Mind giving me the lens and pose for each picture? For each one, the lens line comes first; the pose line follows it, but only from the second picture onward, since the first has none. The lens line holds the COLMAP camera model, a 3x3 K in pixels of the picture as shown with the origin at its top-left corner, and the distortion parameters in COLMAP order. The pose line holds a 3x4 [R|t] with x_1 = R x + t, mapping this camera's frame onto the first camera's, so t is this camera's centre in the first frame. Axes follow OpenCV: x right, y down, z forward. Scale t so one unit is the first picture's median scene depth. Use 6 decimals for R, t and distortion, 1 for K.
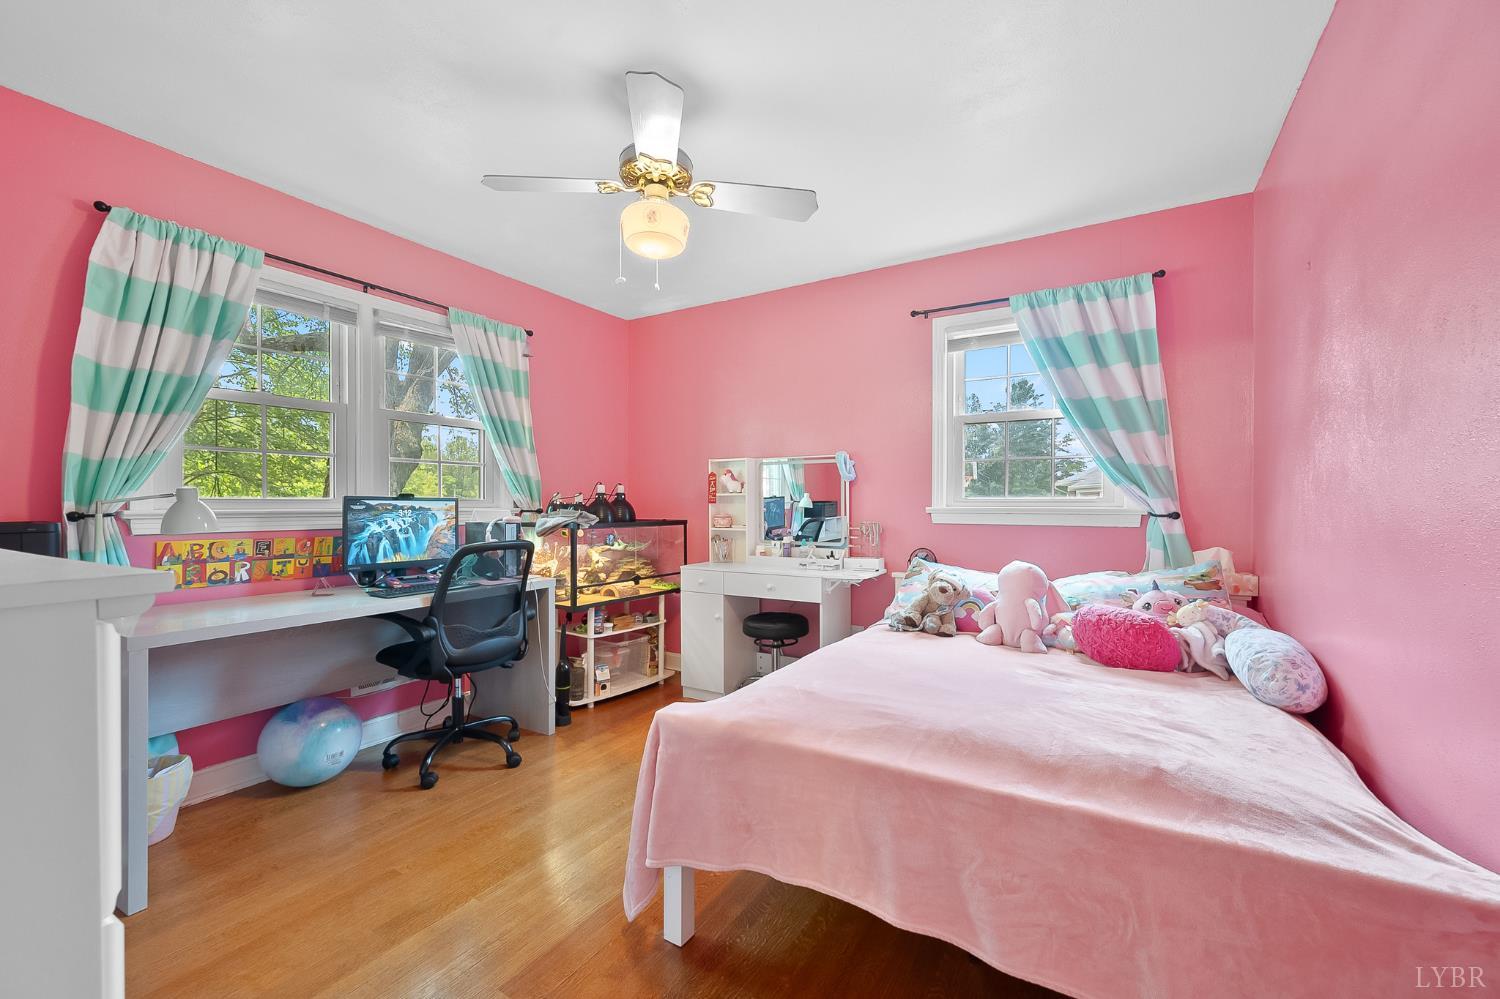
lens RADIAL K [[608.8, 0, 744.6], [0, 608.8, 503.9], [0, 0, 1]] dist [-0.002197, 0.001253]
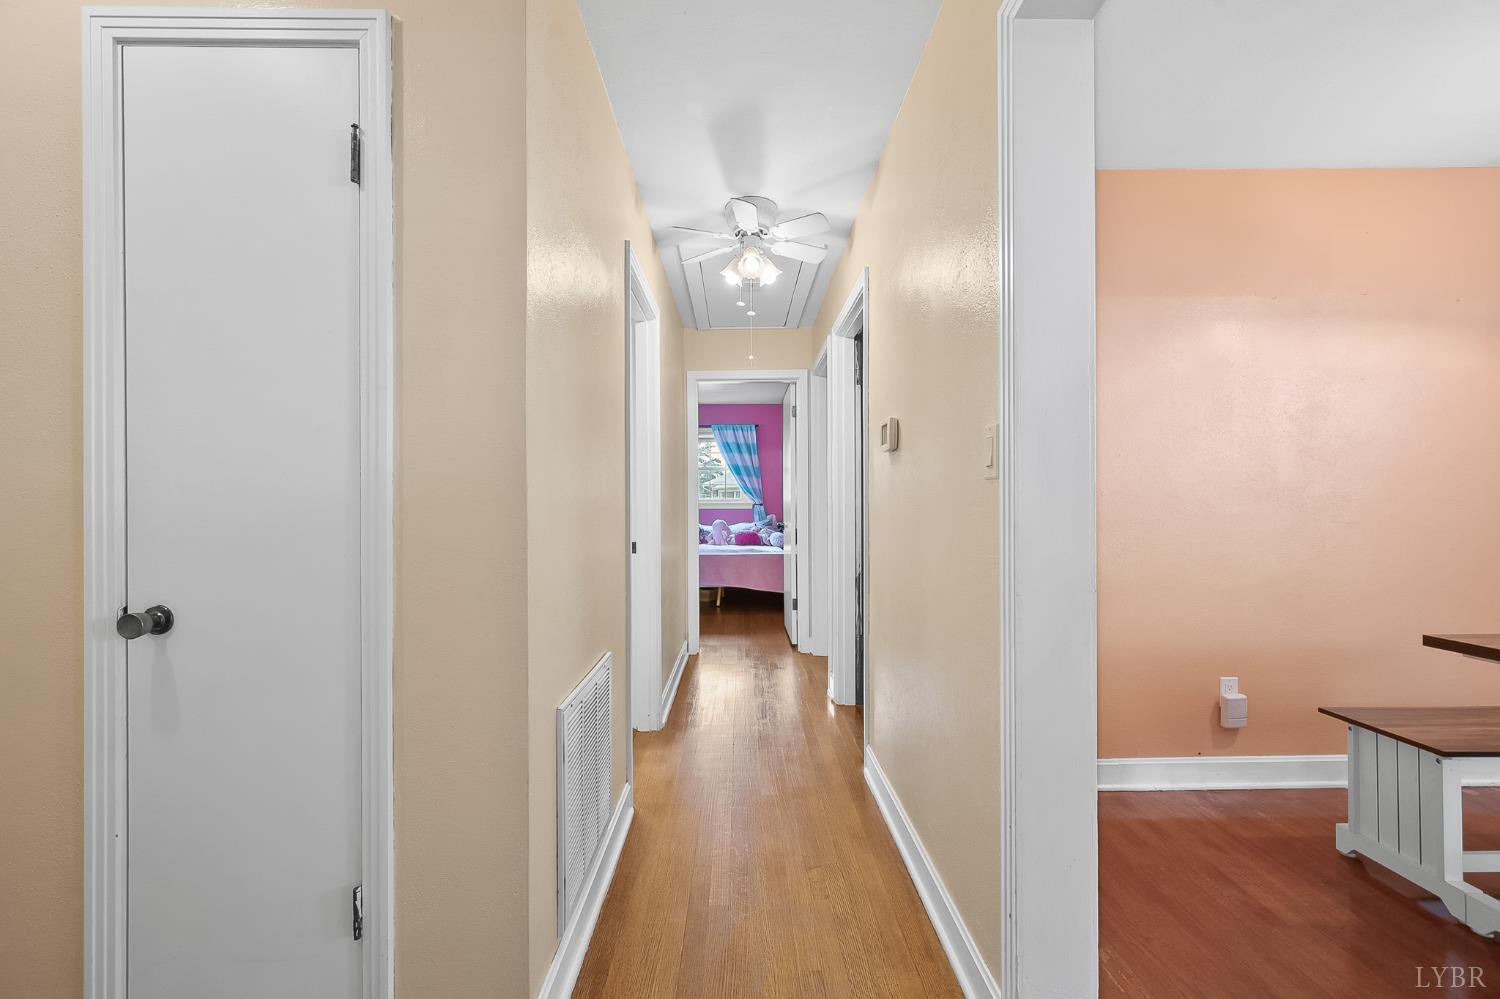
lens RADIAL K [[608.8, 0, 748.2], [0, 608.8, 511.0], [0, 0, 1]] dist [-0.002197, 0.001253]
pose [[0.844061, -0.008141, 0.536185, -1.006516], [0.008858, 0.999960, 0.001238, 0.047399], [-0.536174, 0.003704, 0.844099, -1.570307]]
